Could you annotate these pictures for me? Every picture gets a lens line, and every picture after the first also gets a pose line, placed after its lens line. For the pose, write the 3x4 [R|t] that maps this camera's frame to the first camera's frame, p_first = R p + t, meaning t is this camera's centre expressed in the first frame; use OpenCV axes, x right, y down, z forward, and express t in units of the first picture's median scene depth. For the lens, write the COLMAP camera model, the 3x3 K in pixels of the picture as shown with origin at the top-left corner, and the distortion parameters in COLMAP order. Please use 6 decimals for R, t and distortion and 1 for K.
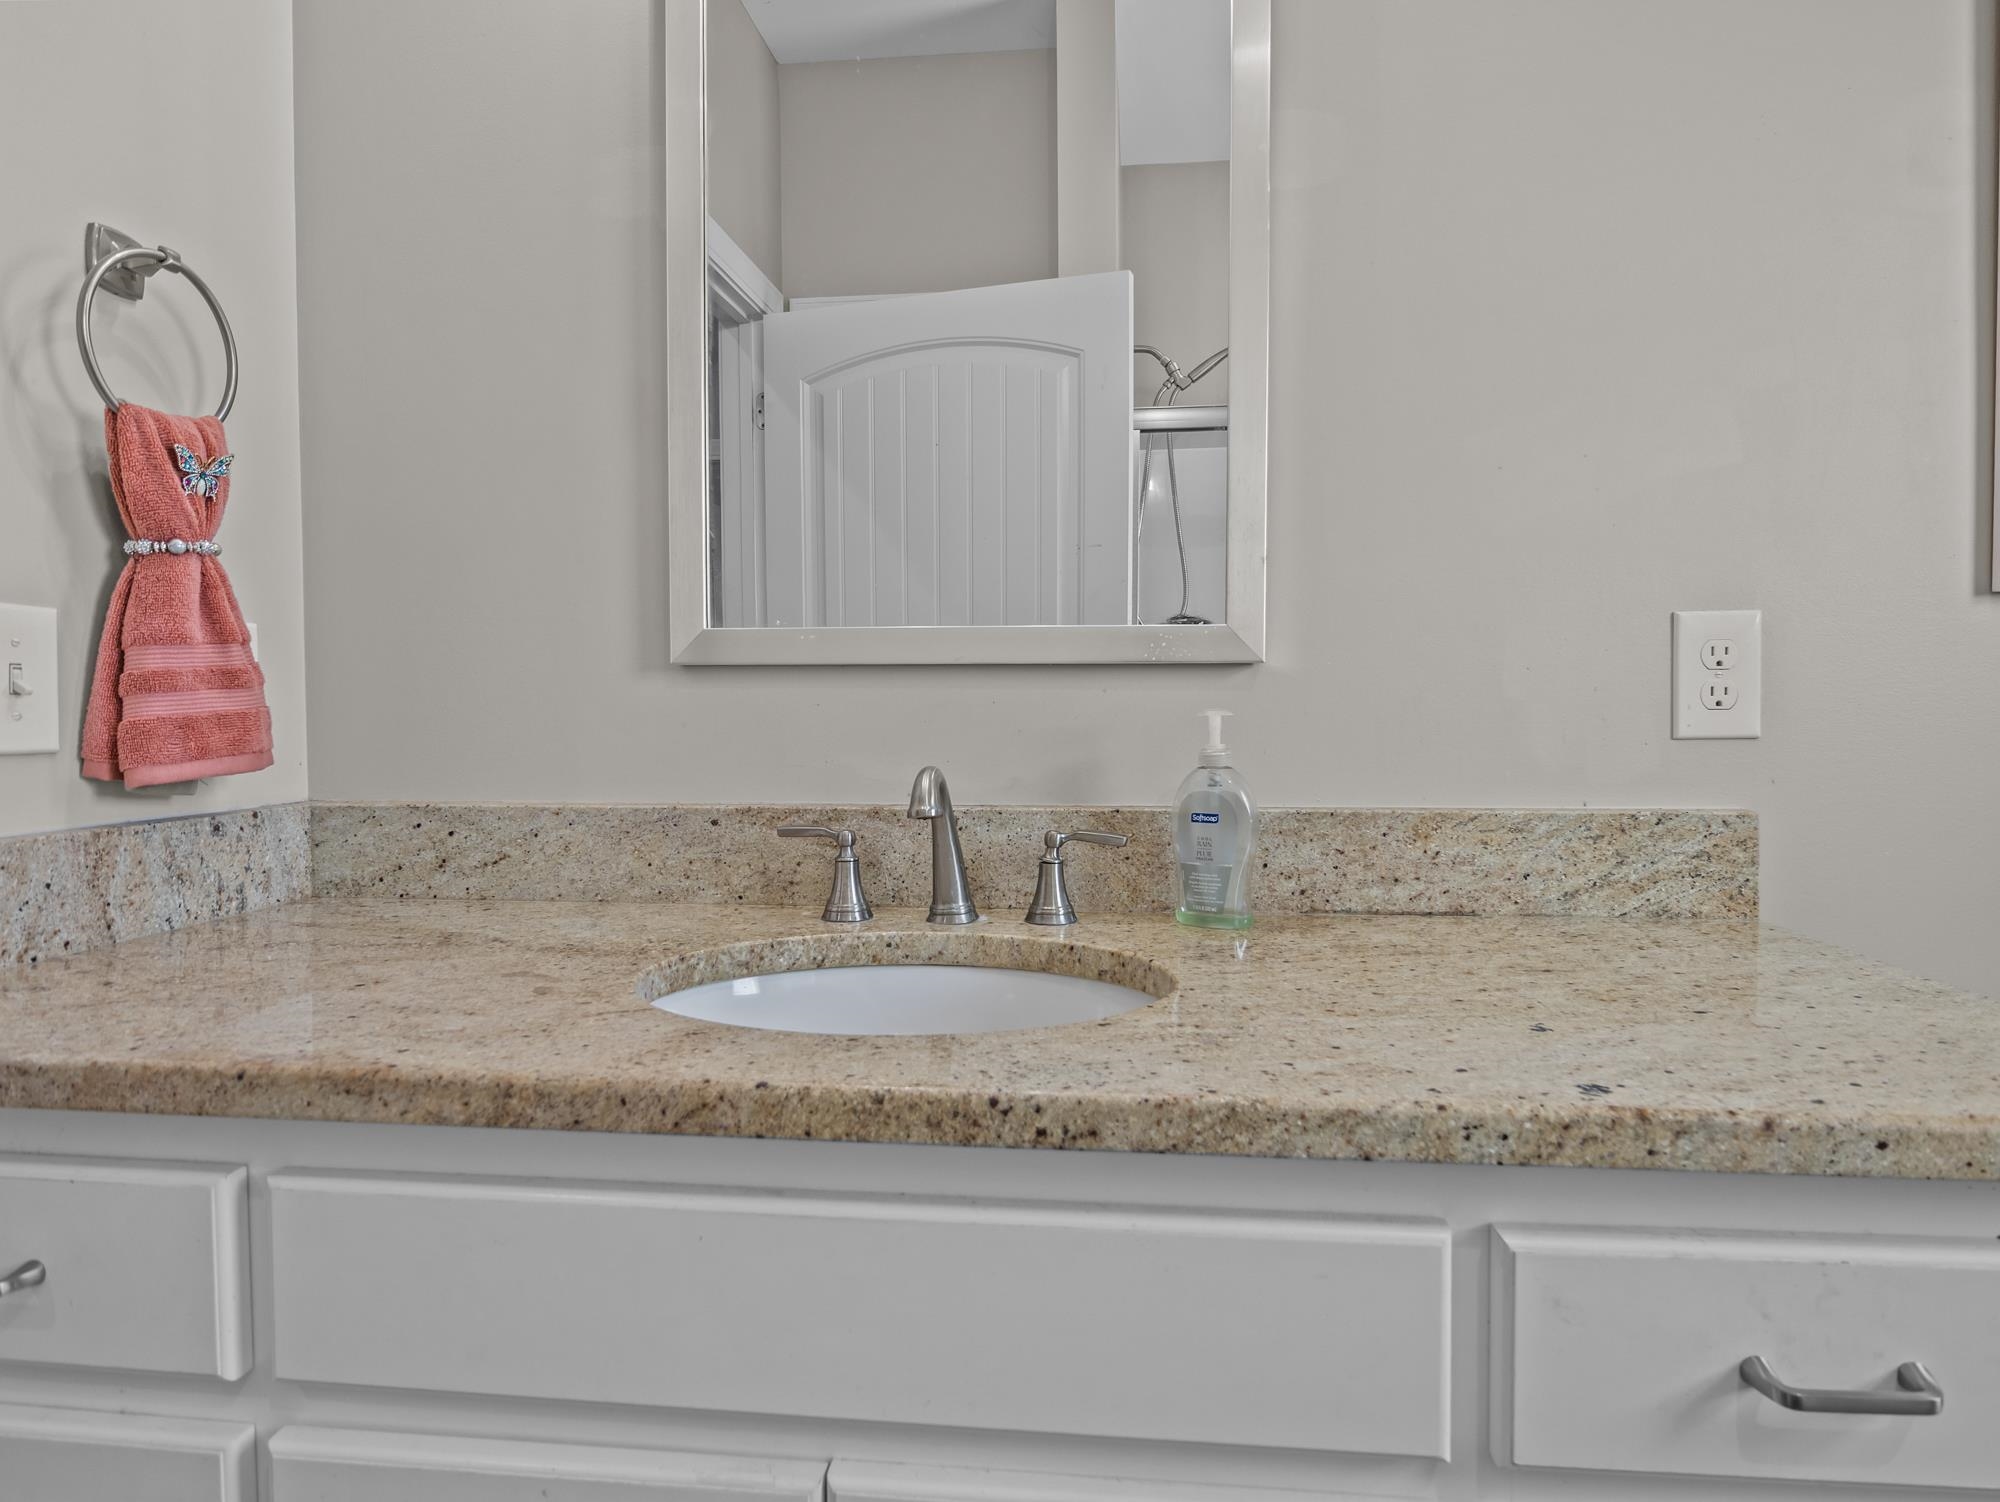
lens RADIAL K [[1127.4, 0, 1006.3], [0, 1127.4, 721.2], [0, 0, 1]] dist [-0.007241, 0.002077]
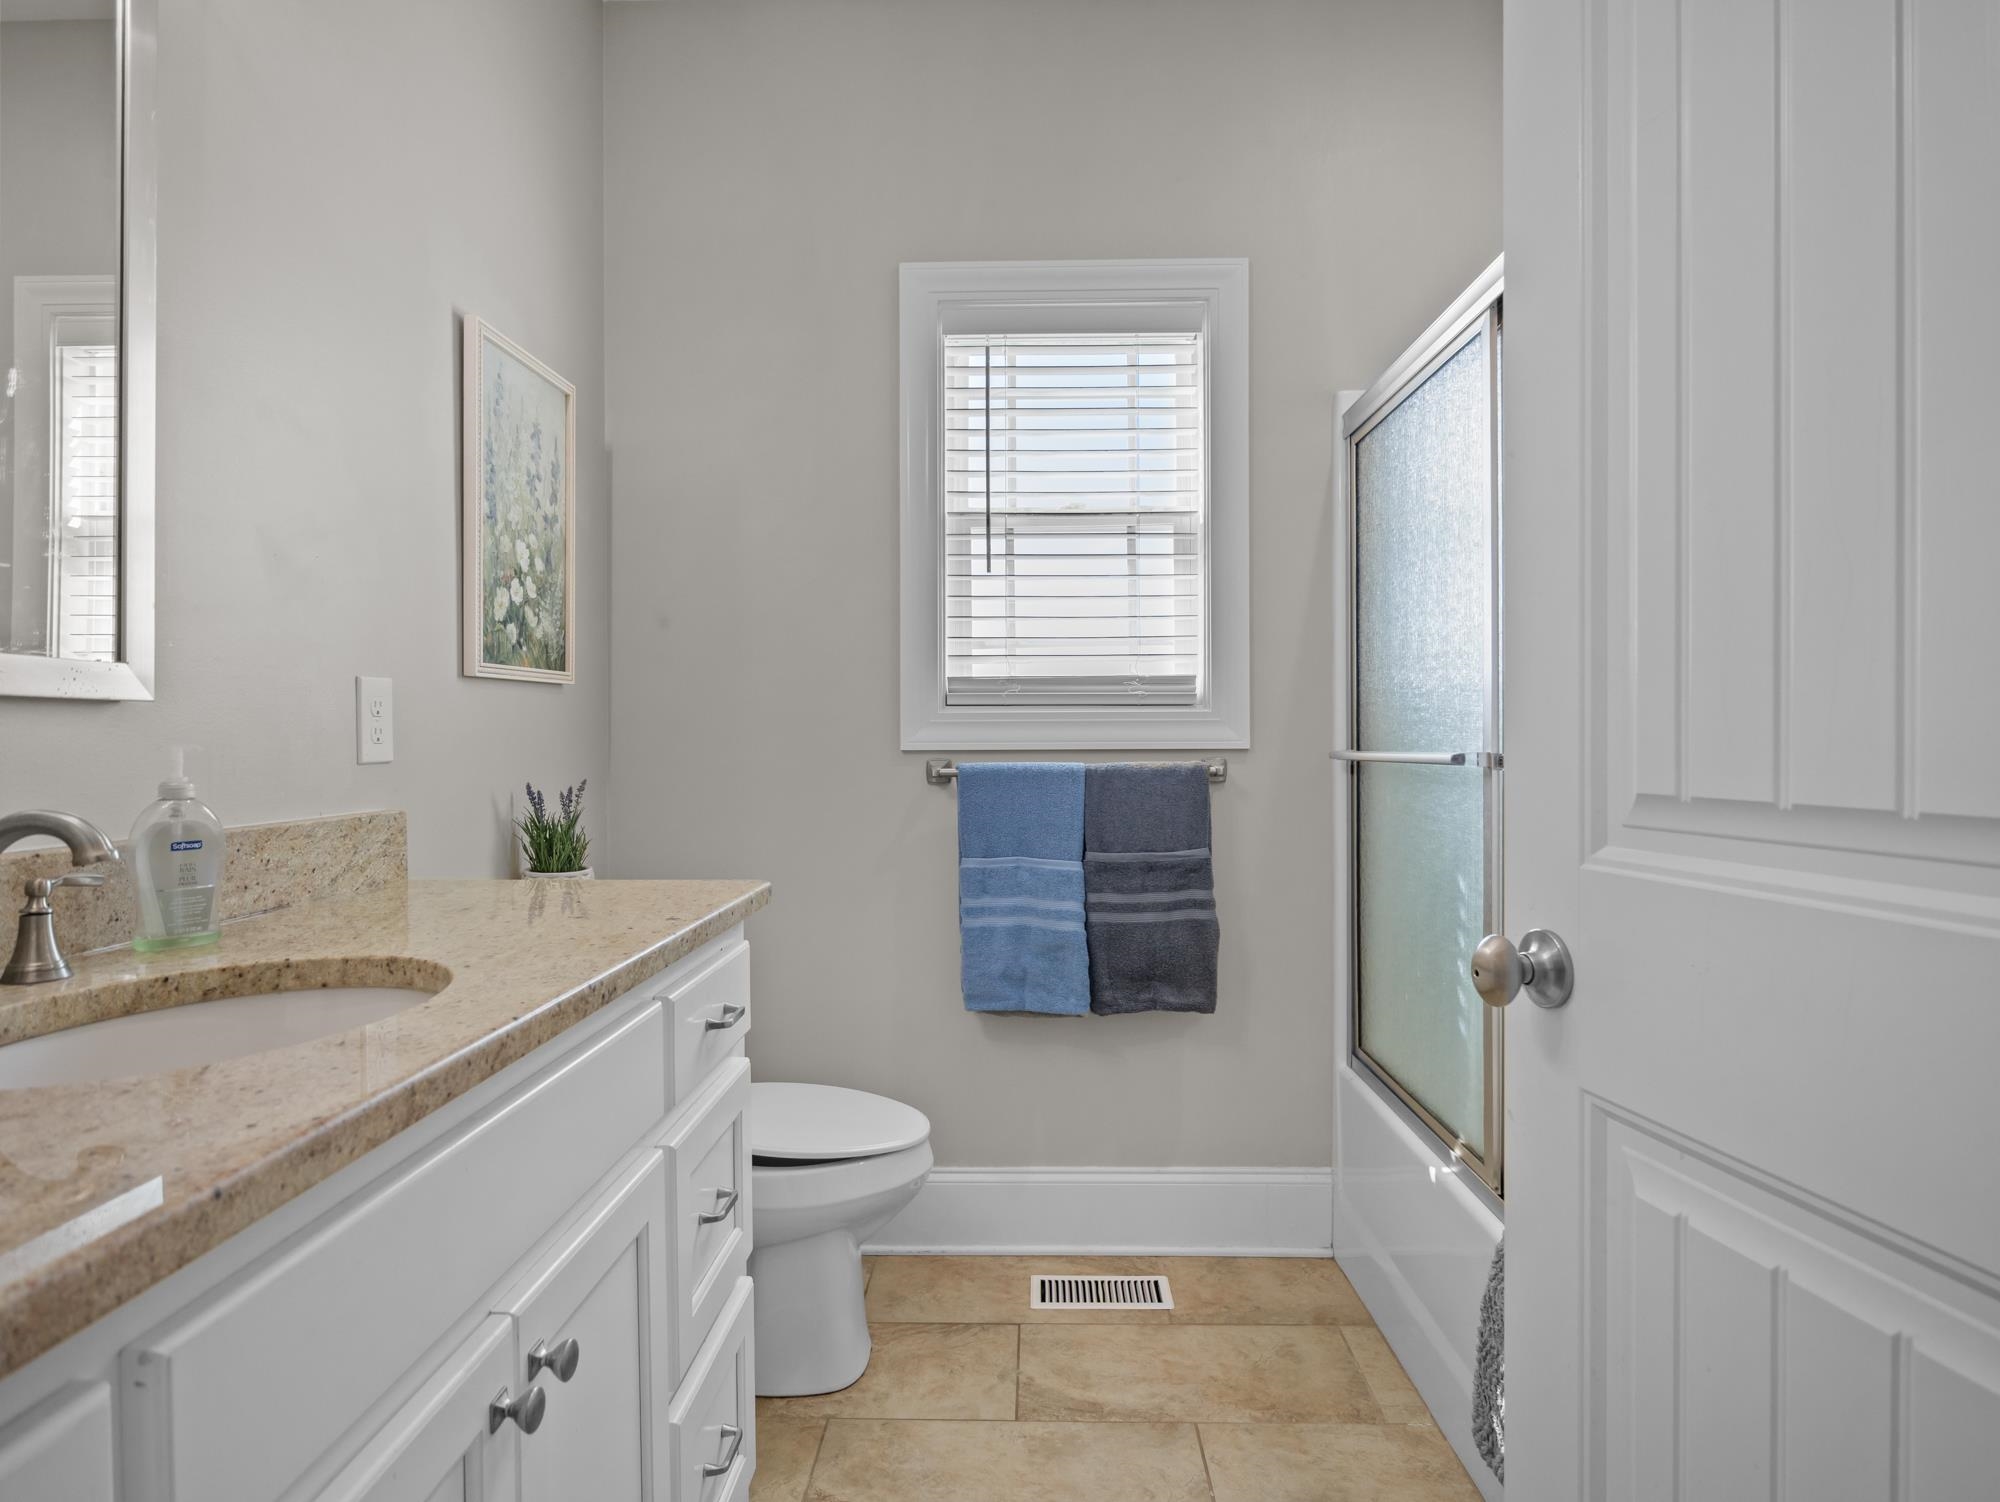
lens RADIAL K [[1127.4, 0, 1006.3], [0, 1127.4, 721.2], [0, 0, 1]] dist [-0.007241, 0.002077]
pose [[-0.077448, 0.017598, 0.996841, -0.964062], [0.015891, 0.999739, -0.016415, -0.002895], [-0.996870, 0.014569, -0.077707, 0.303820]]
